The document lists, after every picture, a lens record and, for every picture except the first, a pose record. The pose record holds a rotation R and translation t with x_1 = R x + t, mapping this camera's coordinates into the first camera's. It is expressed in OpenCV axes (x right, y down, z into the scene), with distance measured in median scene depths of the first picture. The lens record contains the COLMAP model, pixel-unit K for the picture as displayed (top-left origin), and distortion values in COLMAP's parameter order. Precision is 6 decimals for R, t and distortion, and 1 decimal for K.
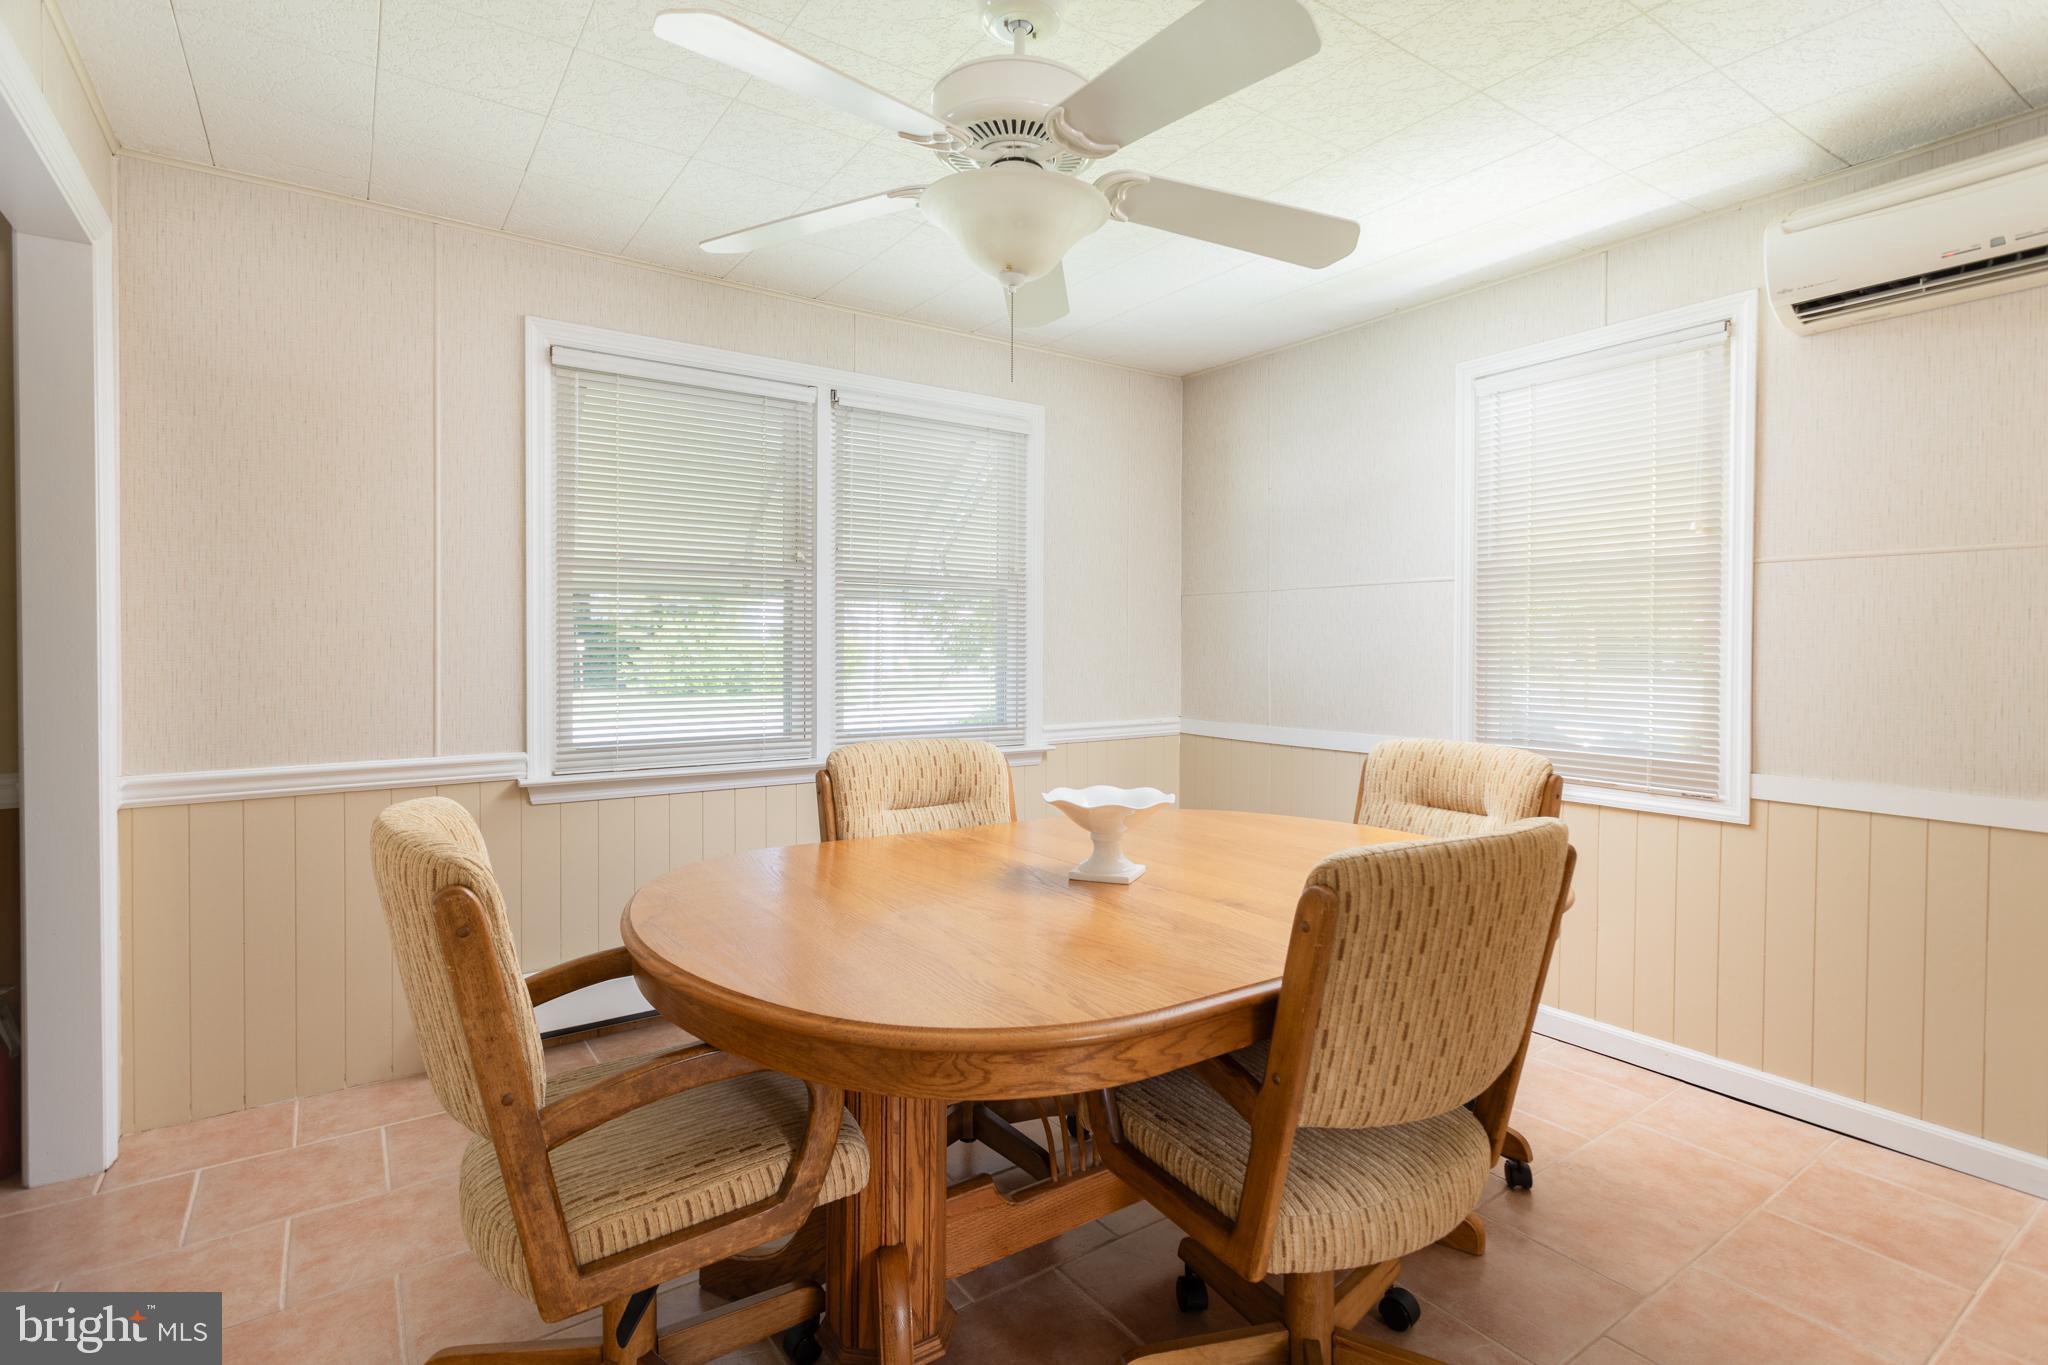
lens RADIAL K [[974.2, 0, 1016.6], [0, 974.2, 655.5], [0, 0, 1]] dist [0.001087, 0.000546]
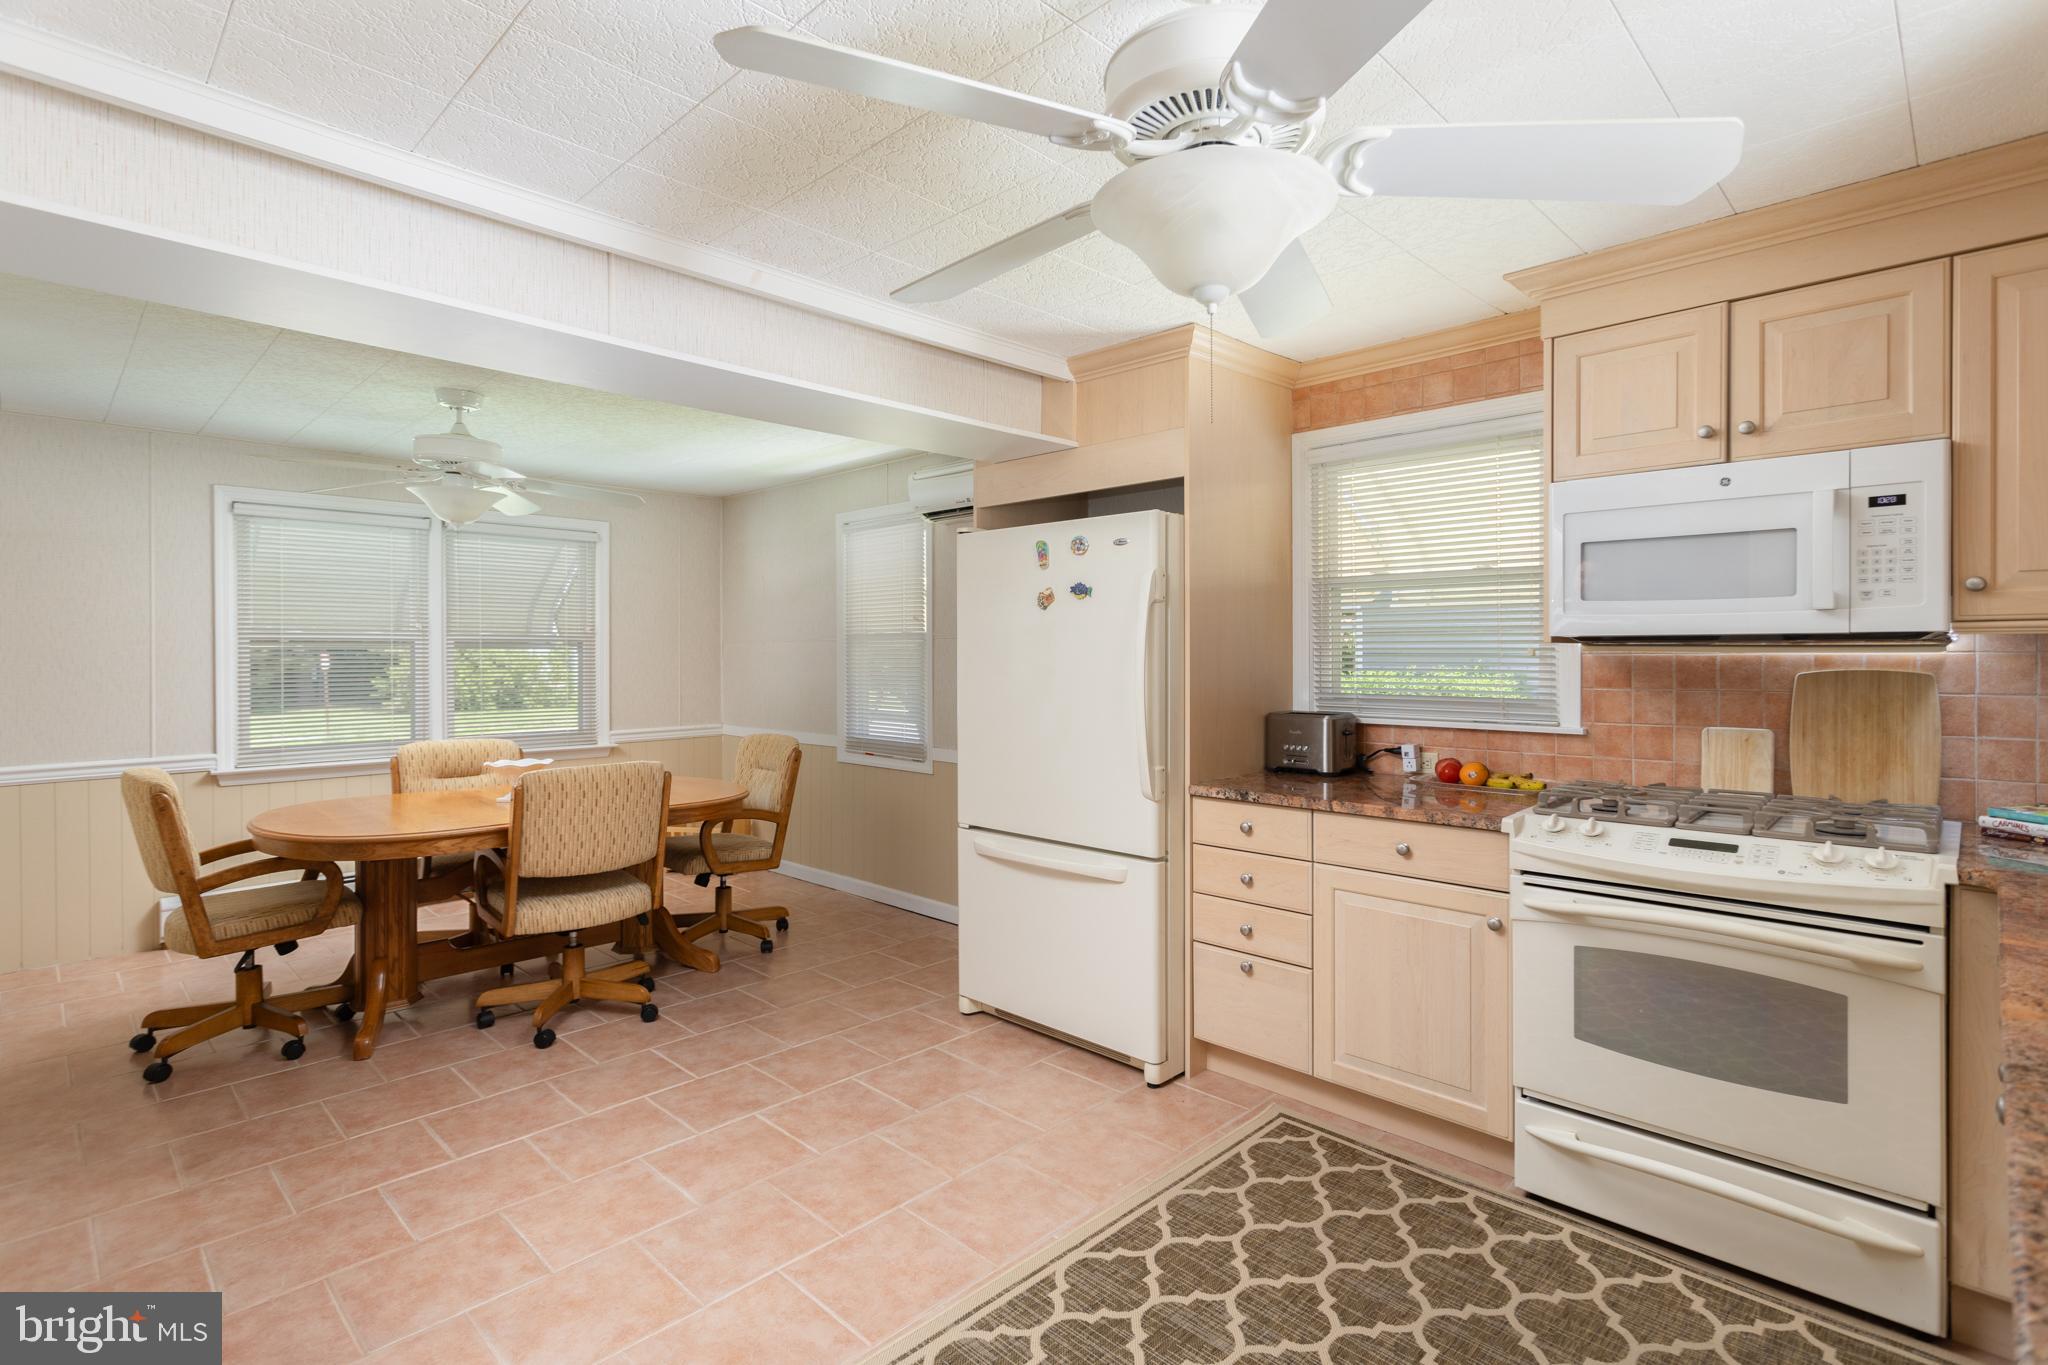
lens RADIAL K [[974.2, 0, 1016.6], [0, 974.2, 655.5], [0, 0, 1]] dist [0.001087, 0.000546]
pose [[0.982156, -0.006777, 0.187948, 0.609137], [0.008310, 0.999938, -0.007373, -0.050173], [-0.187886, 0.008803, 0.982151, -1.024816]]
